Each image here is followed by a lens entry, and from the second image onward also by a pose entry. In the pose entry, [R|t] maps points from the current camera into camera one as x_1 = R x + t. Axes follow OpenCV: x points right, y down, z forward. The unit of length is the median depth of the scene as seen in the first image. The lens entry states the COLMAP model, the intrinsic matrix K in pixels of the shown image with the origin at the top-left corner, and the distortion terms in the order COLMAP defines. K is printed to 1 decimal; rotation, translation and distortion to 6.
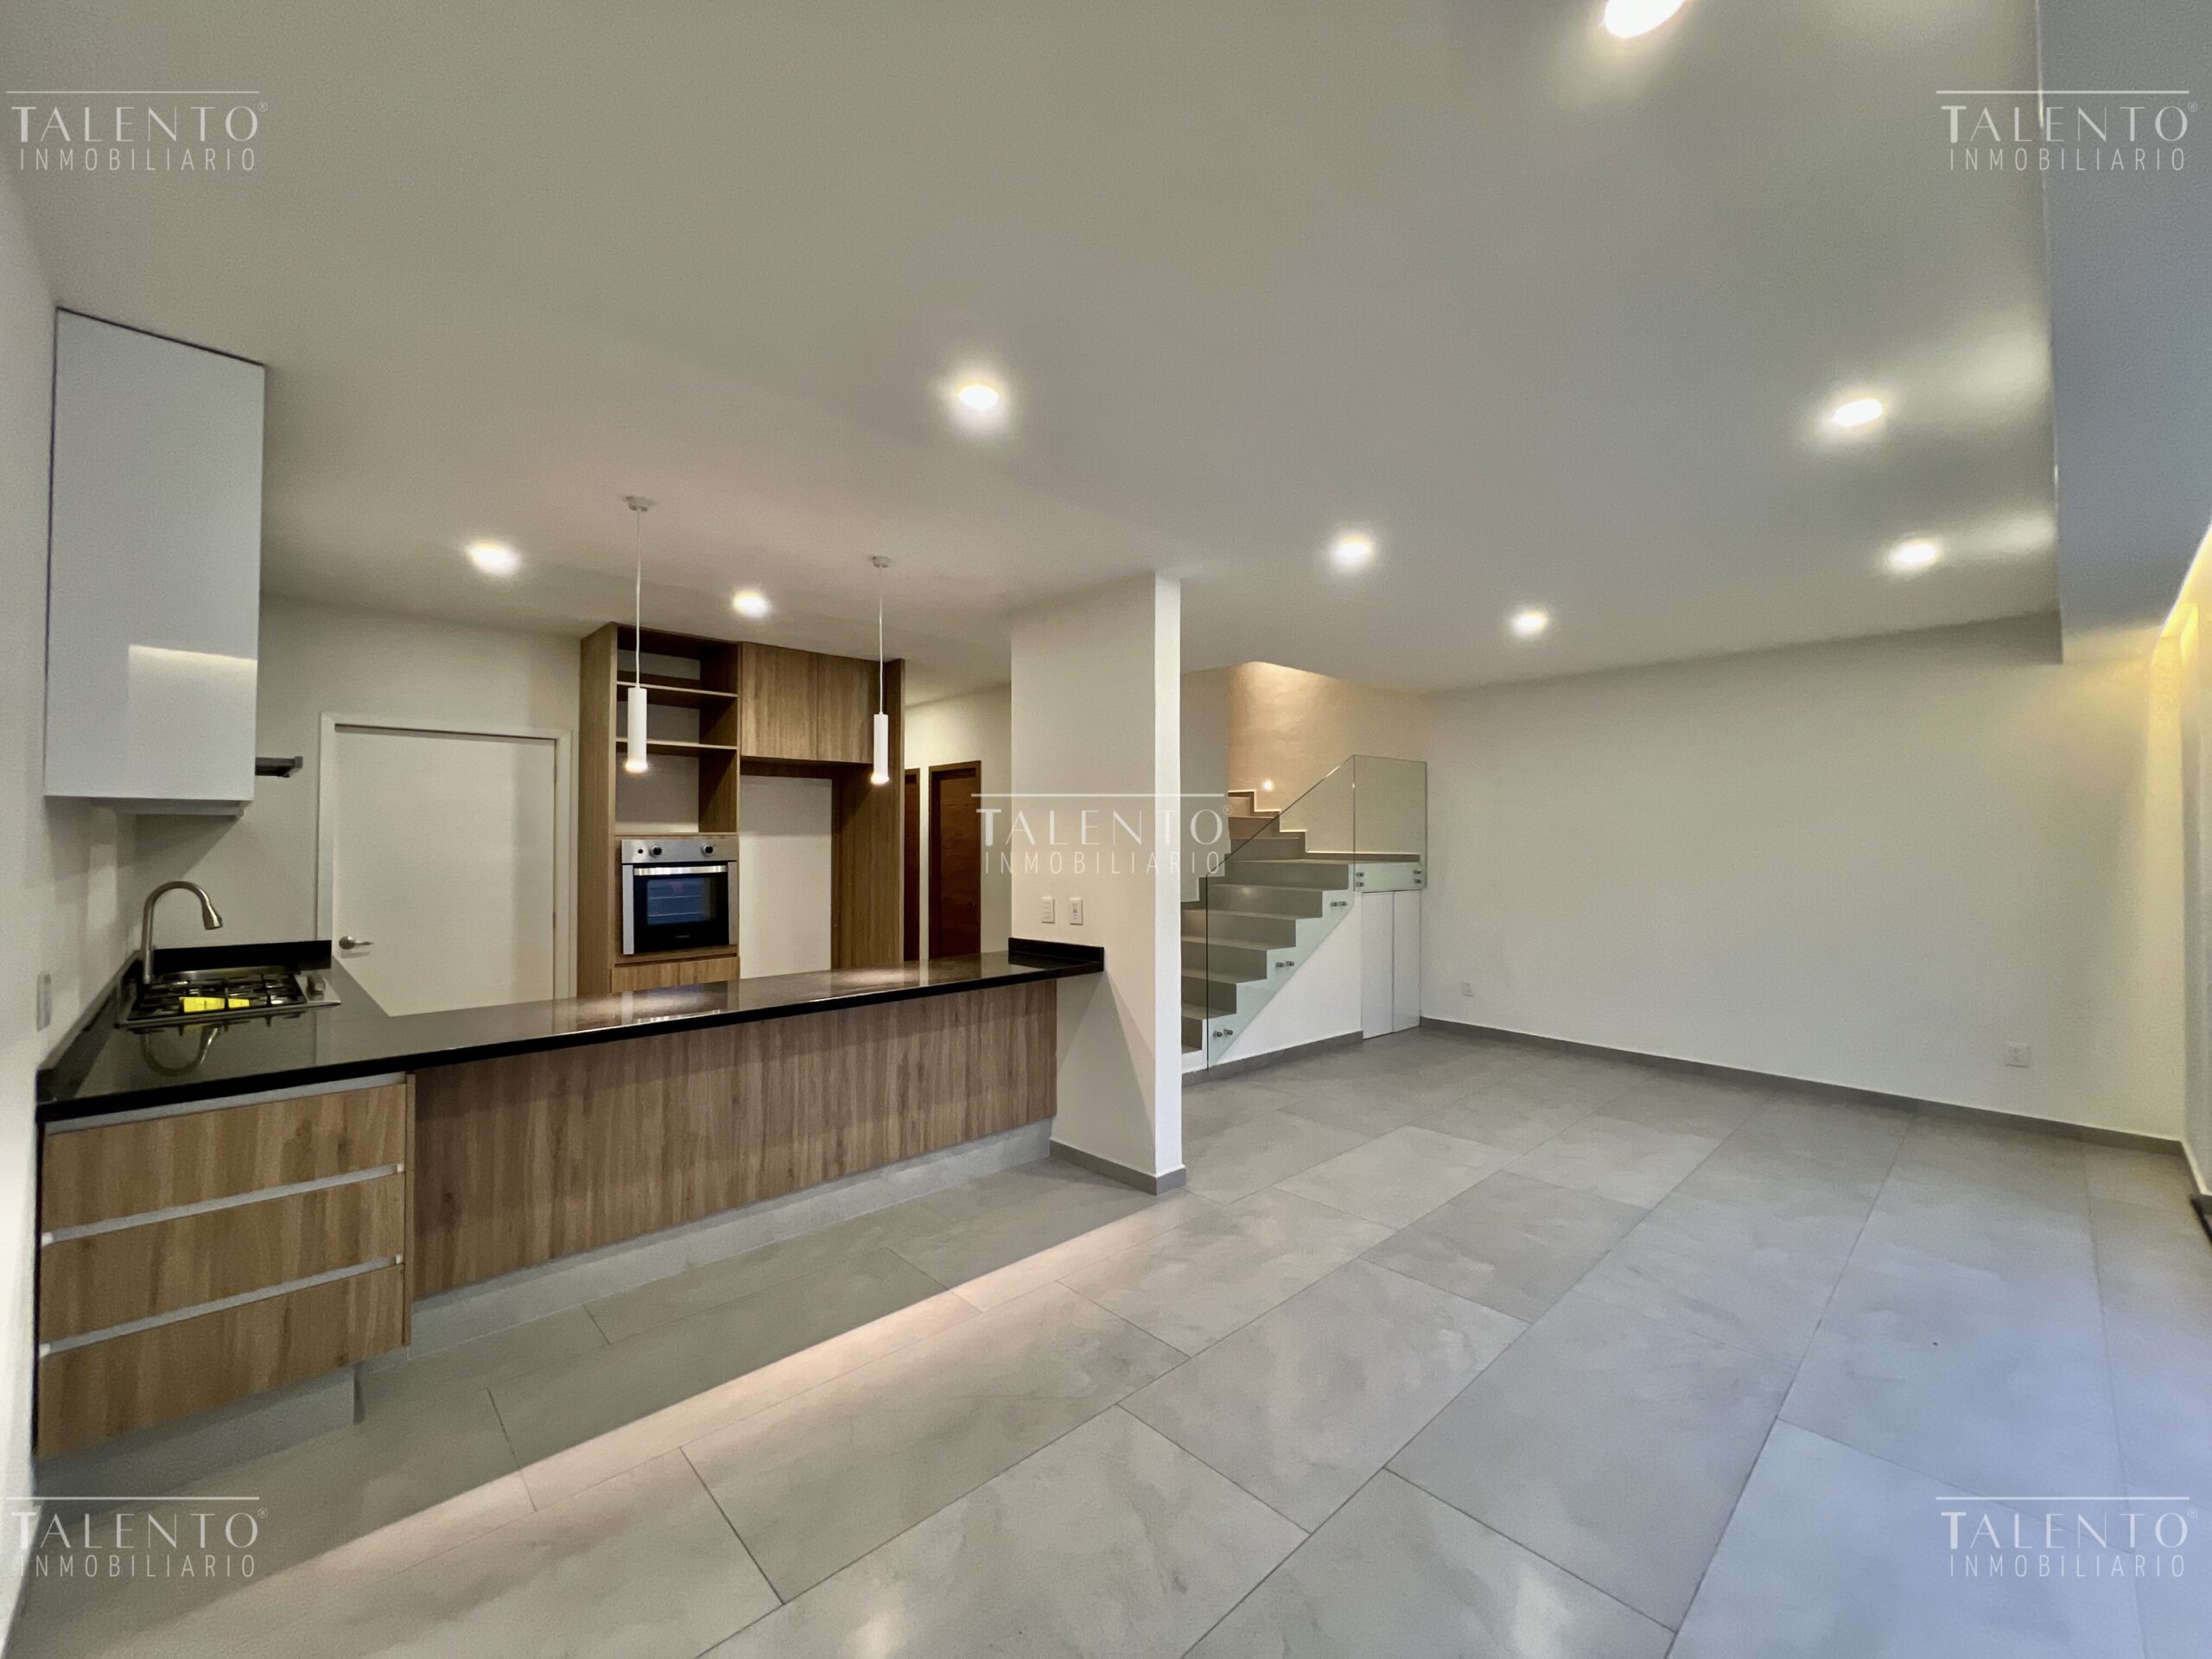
lens RADIAL K [[885.7, 0, 1100.6], [0, 885.7, 827.5], [0, 0, 1]] dist [-0.003077, -0.000214]
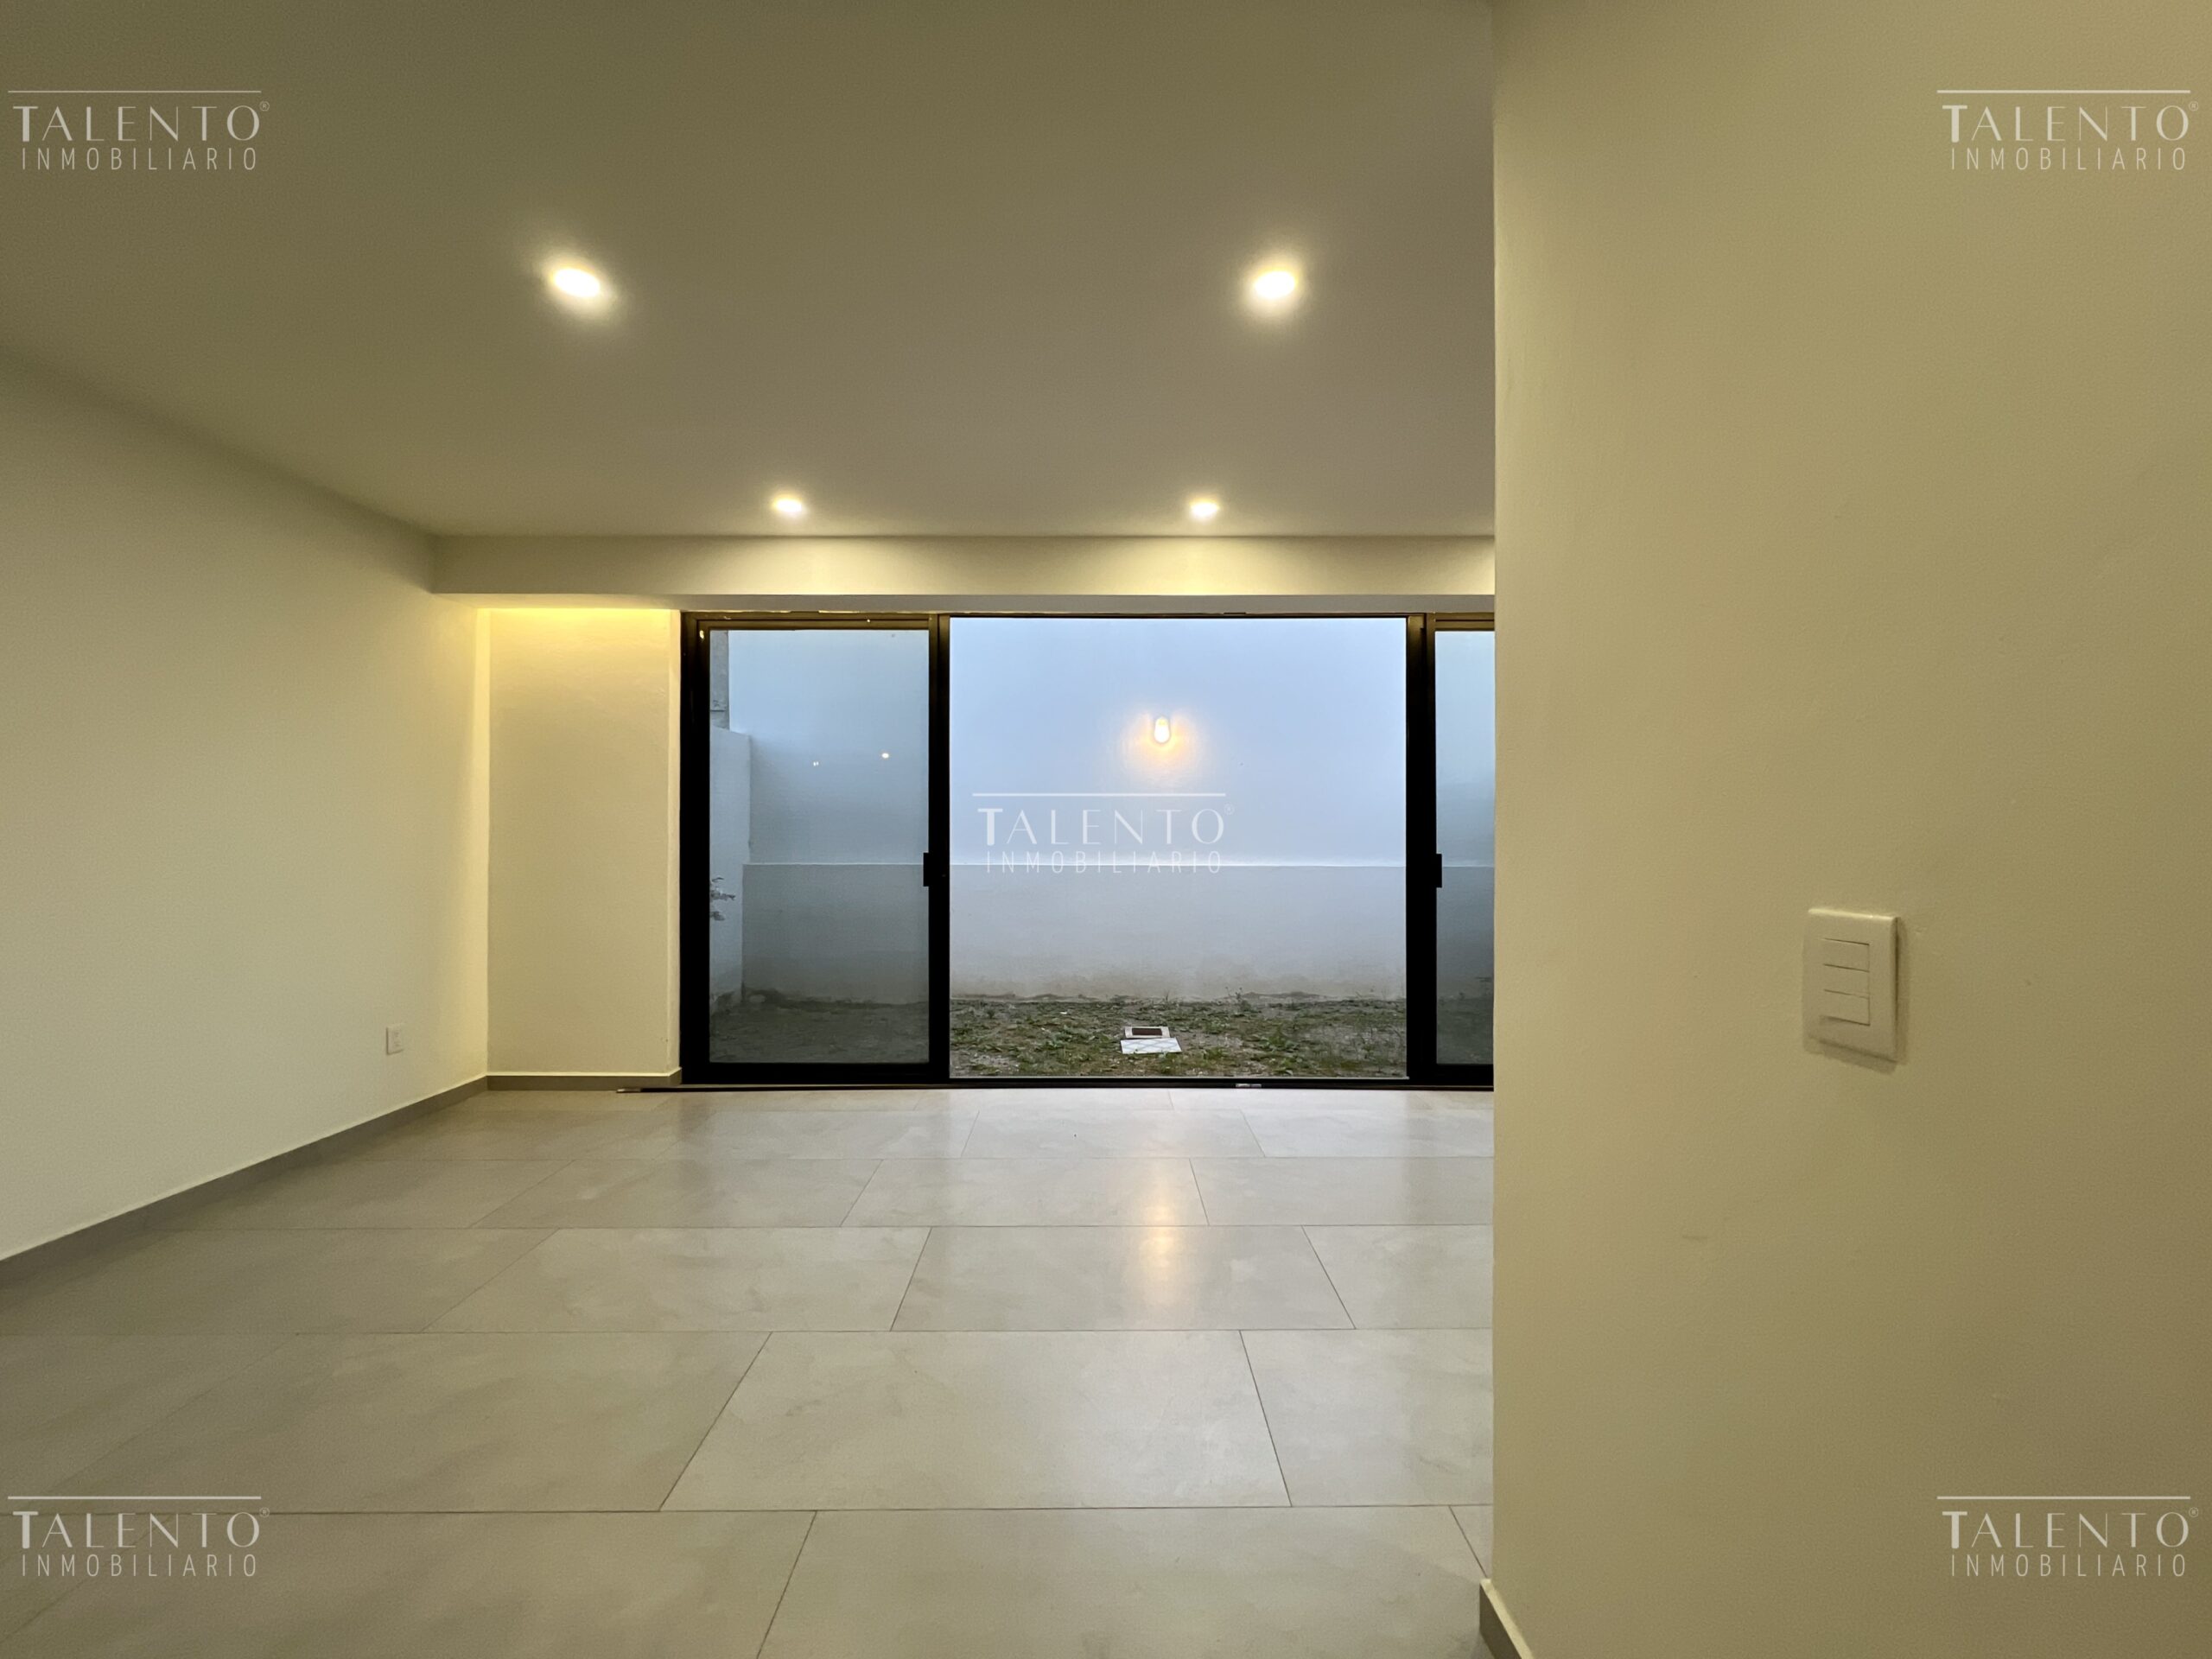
lens RADIAL K [[885.7, 0, 1100.6], [0, 885.7, 827.5], [0, 0, 1]] dist [-0.003077, -0.000214]
pose [[-0.737830, 0.000443, 0.674987, -0.041637], [-0.007655, 0.999930, -0.009024, 0.073644], [-0.674943, -0.011825, -0.737775, 1.490236]]
